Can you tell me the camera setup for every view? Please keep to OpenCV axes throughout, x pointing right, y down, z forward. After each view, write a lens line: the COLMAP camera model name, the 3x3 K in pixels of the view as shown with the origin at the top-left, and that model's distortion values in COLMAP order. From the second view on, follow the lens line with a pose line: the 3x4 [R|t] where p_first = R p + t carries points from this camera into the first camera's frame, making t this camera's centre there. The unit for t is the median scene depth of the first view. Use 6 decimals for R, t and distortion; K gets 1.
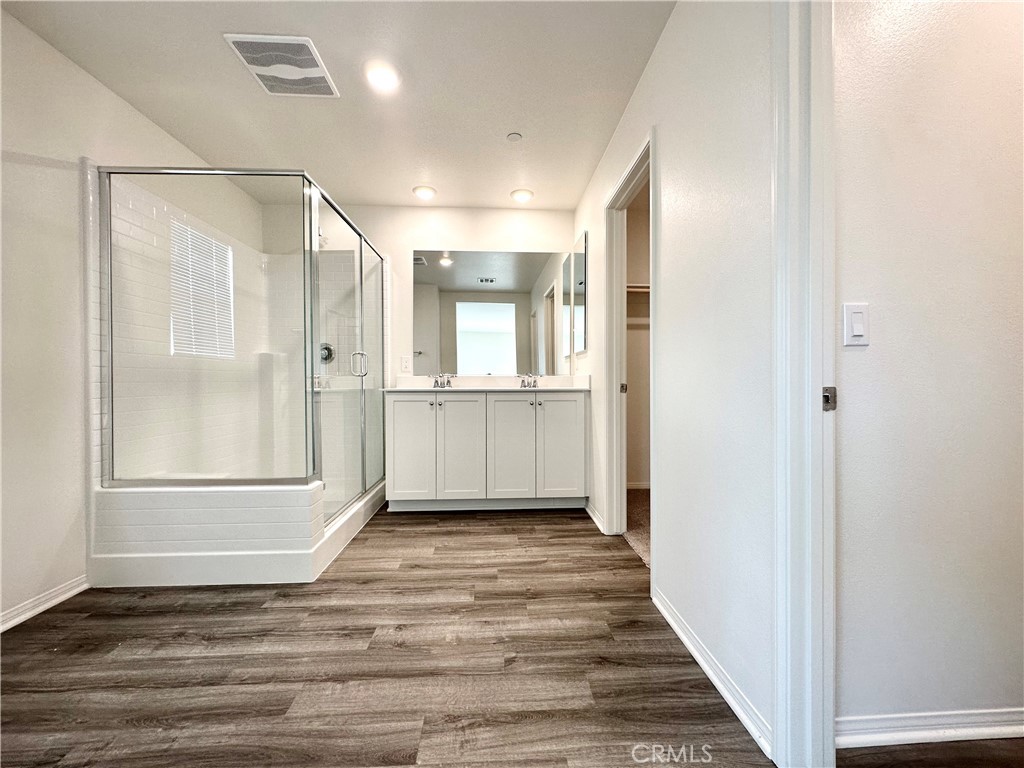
lens RADIAL K [[409.8, 0, 512.0], [0, 409.8, 384.0], [0, 0, 1]] dist [-0.000679, 0.000374]
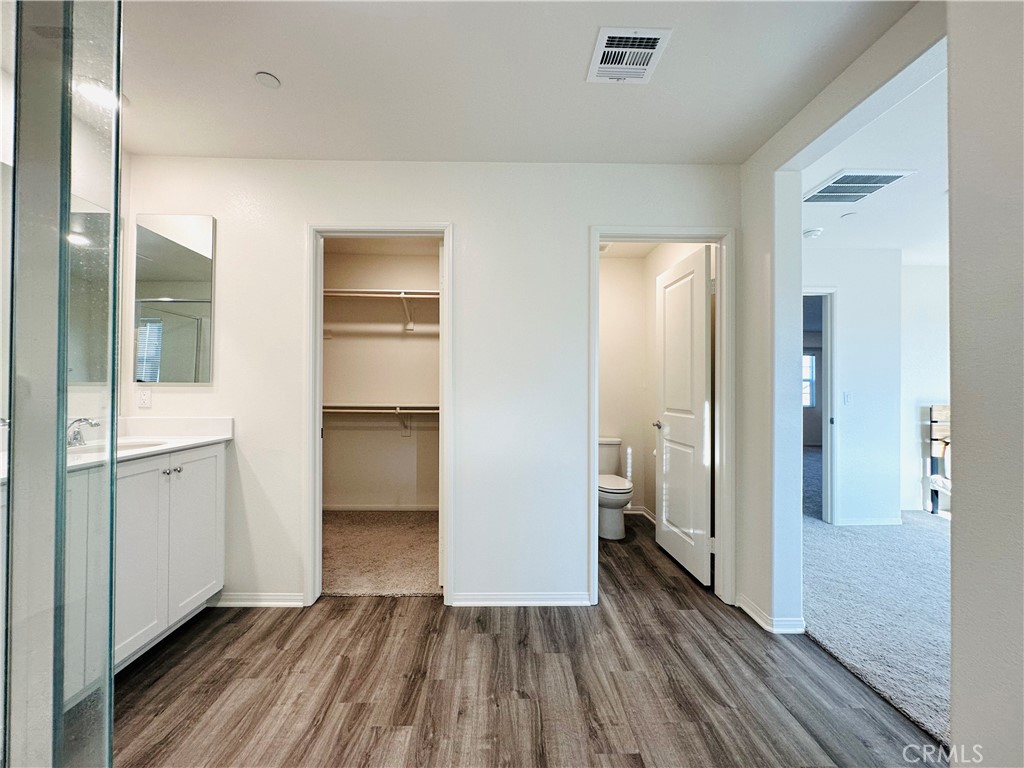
lens RADIAL K [[409.8, 0, 512.0], [0, 409.8, 384.0], [0, 0, 1]] dist [-0.000679, 0.000374]
pose [[0.024109, 0.014002, 0.999611, -0.732840], [-0.001941, 0.999901, -0.013960, -0.100621], [-0.999707, -0.001604, 0.024134, 0.649294]]
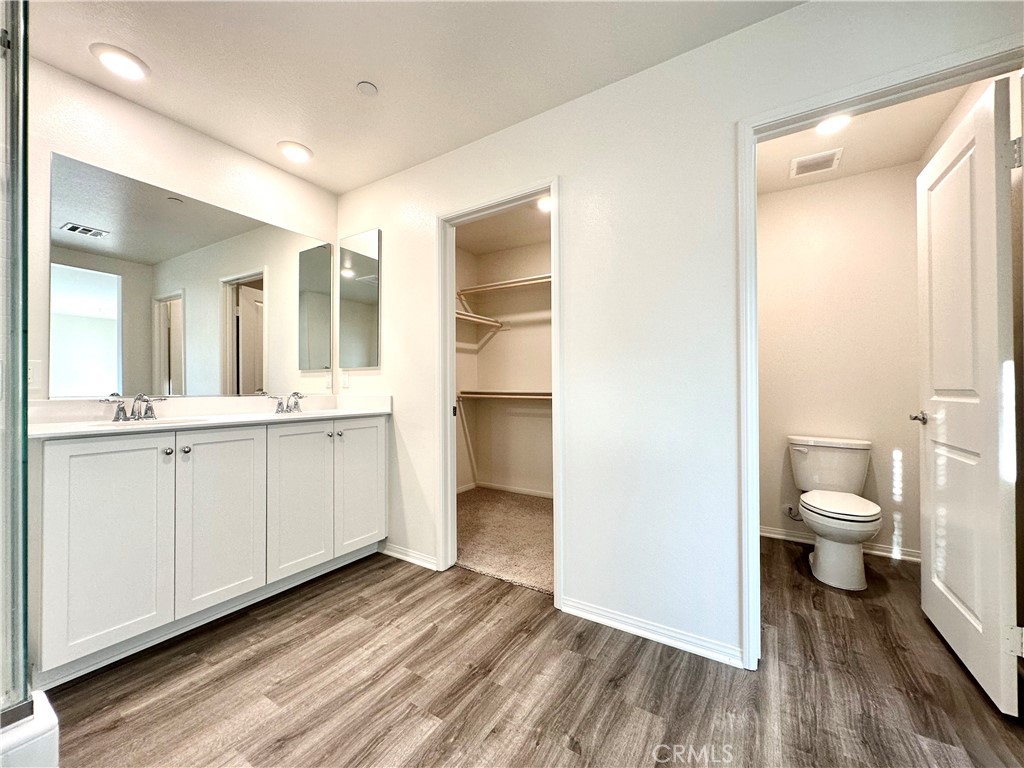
lens RADIAL K [[409.8, 0, 512.0], [0, 409.8, 384.0], [0, 0, 1]] dist [-0.000679, 0.000374]
pose [[0.575939, 0.008612, 0.817447, -0.510000], [0.005112, 0.999887, -0.014135, -0.045729], [-0.817477, 0.012320, 0.575830, 0.390575]]
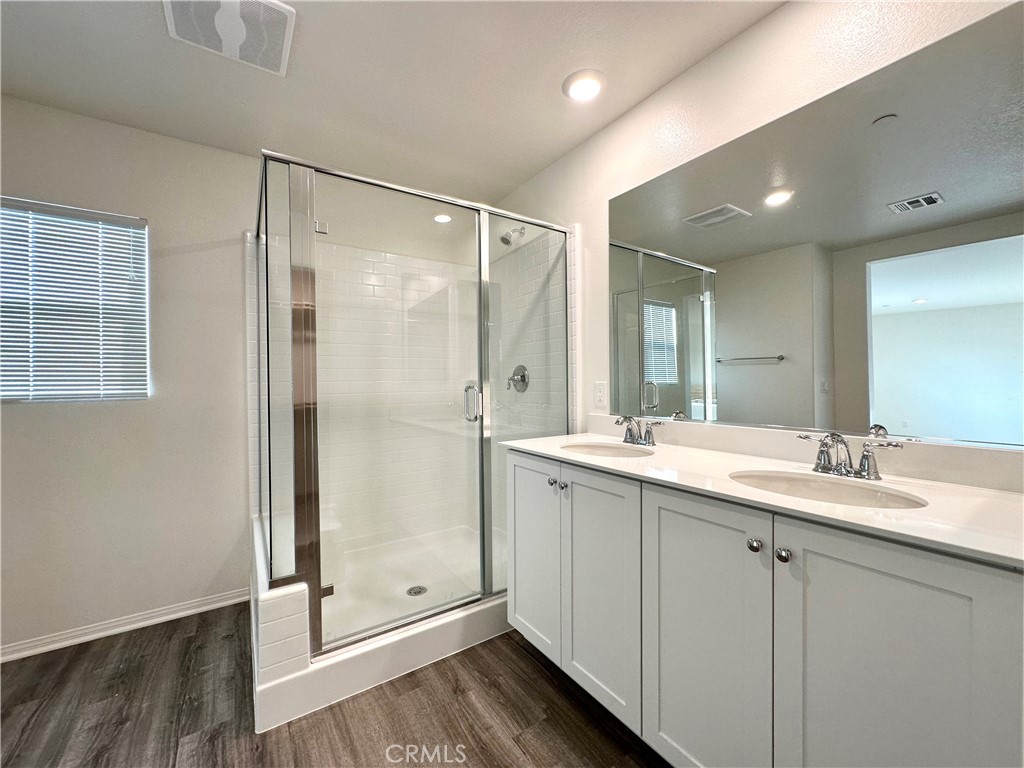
lens RADIAL K [[409.8, 0, 512.0], [0, 409.8, 384.0], [0, 0, 1]] dist [-0.000679, 0.000374]
pose [[0.513621, 0.004546, -0.858005, 0.299756], [-0.001762, 0.999989, 0.004243, -0.105976], [0.858016, -0.000667, 0.513623, 0.911611]]
